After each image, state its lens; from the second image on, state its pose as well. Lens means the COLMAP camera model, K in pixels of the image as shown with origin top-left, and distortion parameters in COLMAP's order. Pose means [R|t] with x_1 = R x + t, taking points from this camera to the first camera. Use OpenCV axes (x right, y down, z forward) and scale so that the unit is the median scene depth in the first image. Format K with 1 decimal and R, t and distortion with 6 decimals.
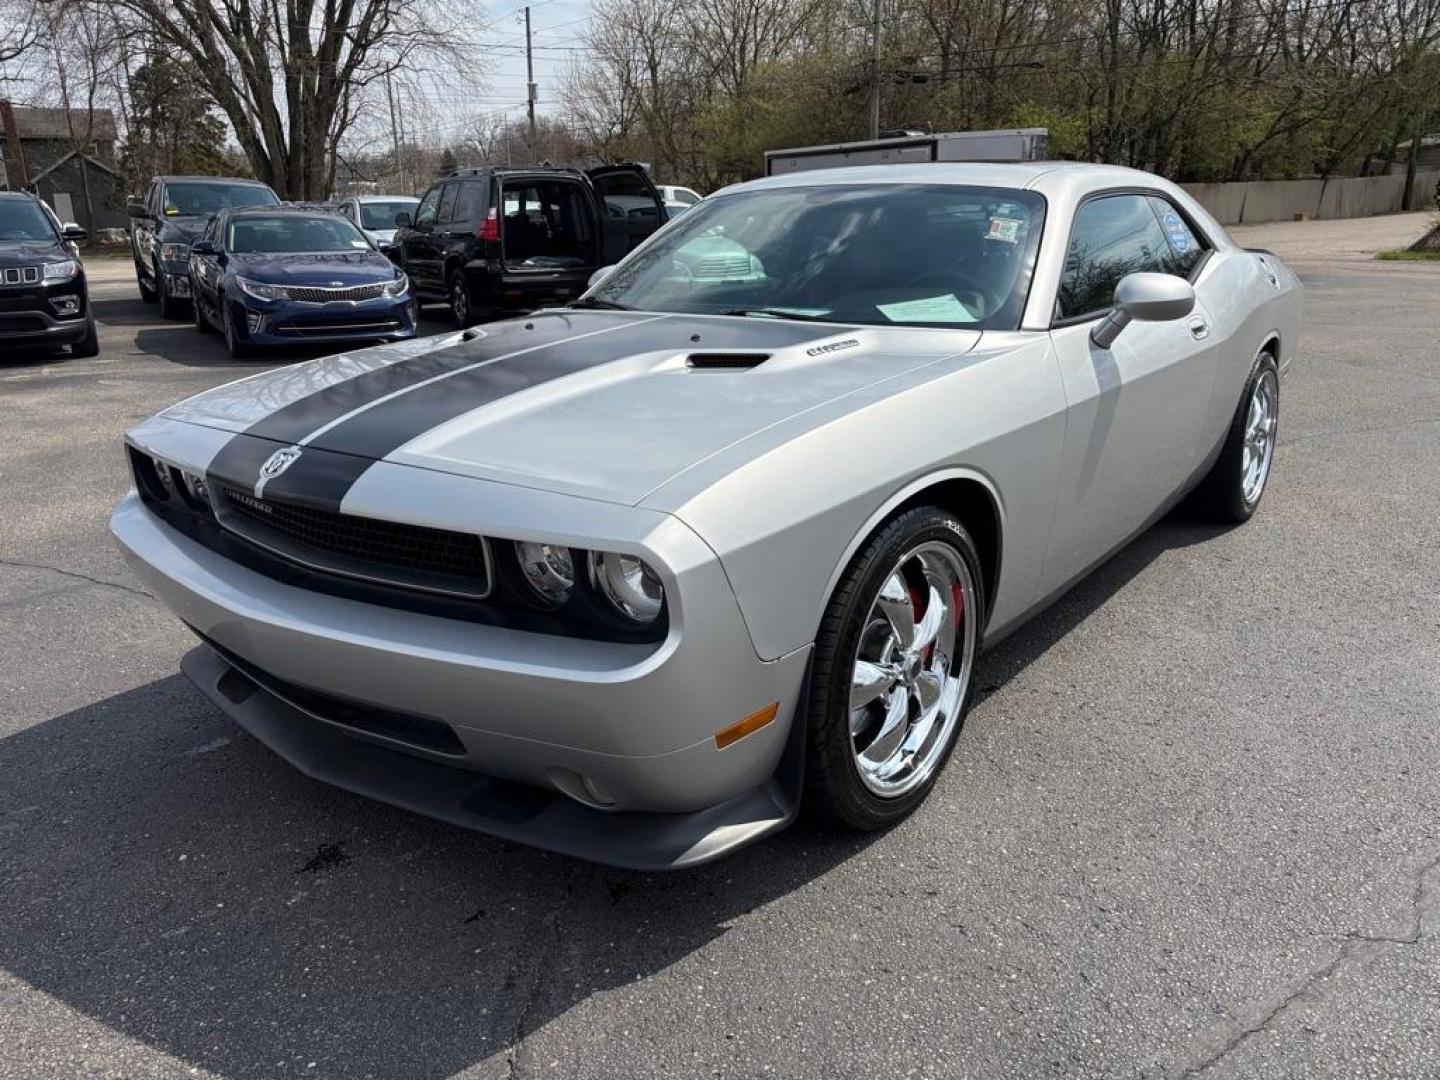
lens RADIAL K [[1113.1, 0, 712.5], [0, 1113.1, 546.7], [0, 0, 1]] dist [0.051837, -0.049827]
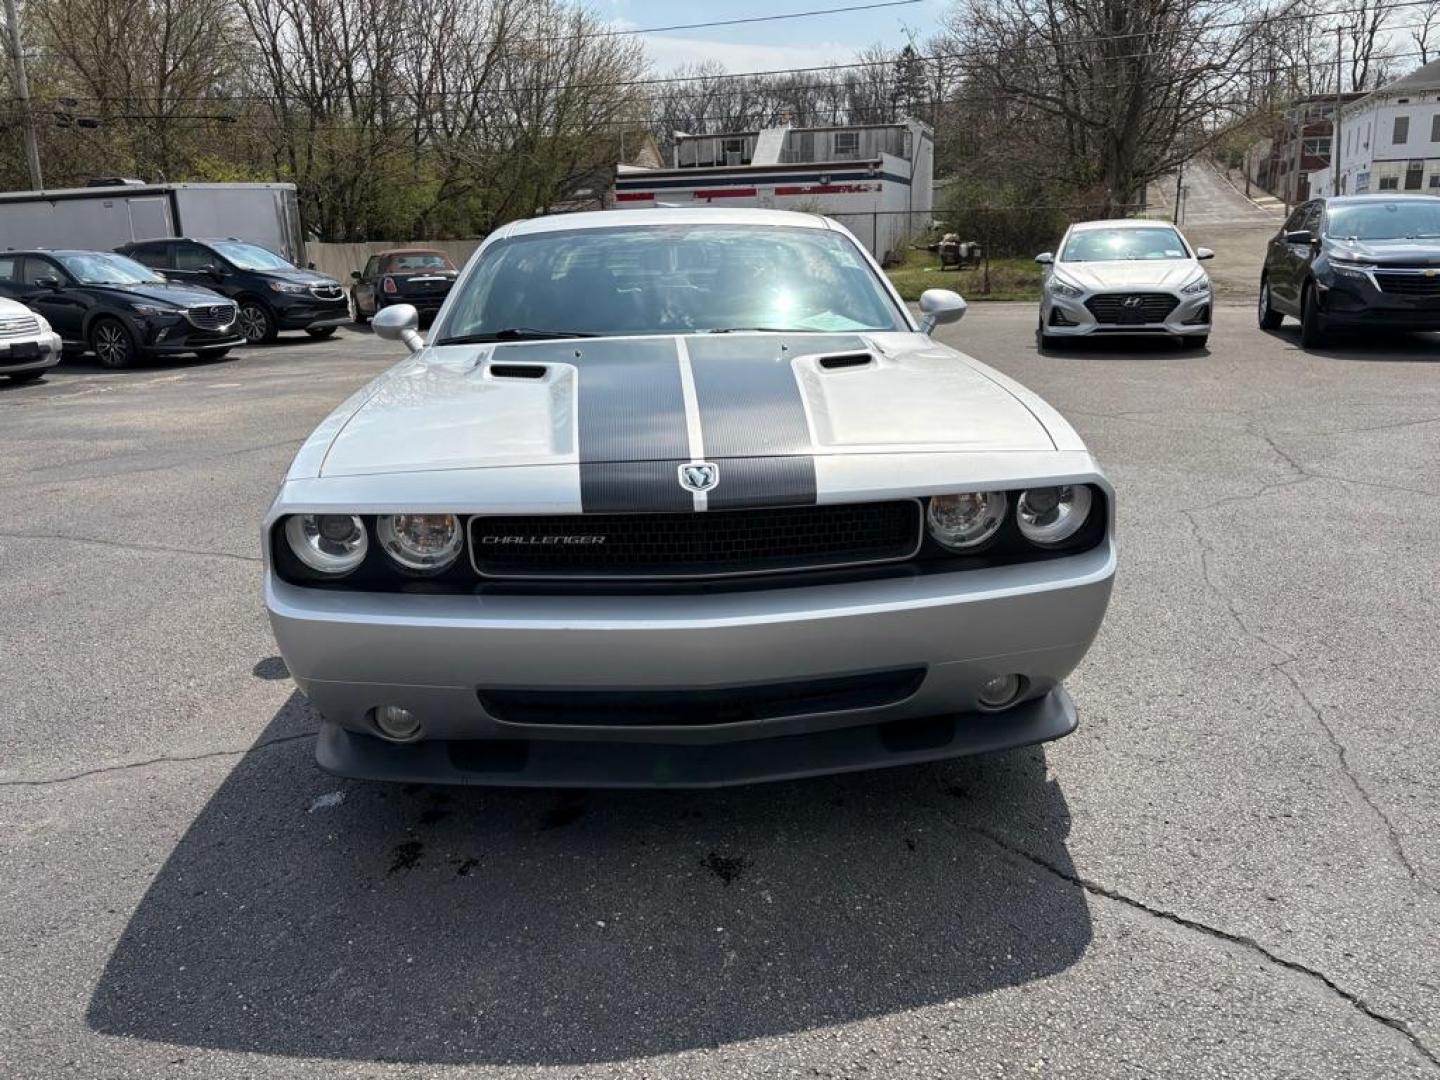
lens RADIAL K [[1113.1, 0, 713.1], [0, 1113.1, 542.2], [0, 0, 1]] dist [0.051837, -0.049827]
pose [[0.728943, -0.171662, 0.662702, -0.147185], [0.206357, 0.978121, 0.026382, -0.005687], [-0.652732, 0.117522, 0.748418, 0.033693]]
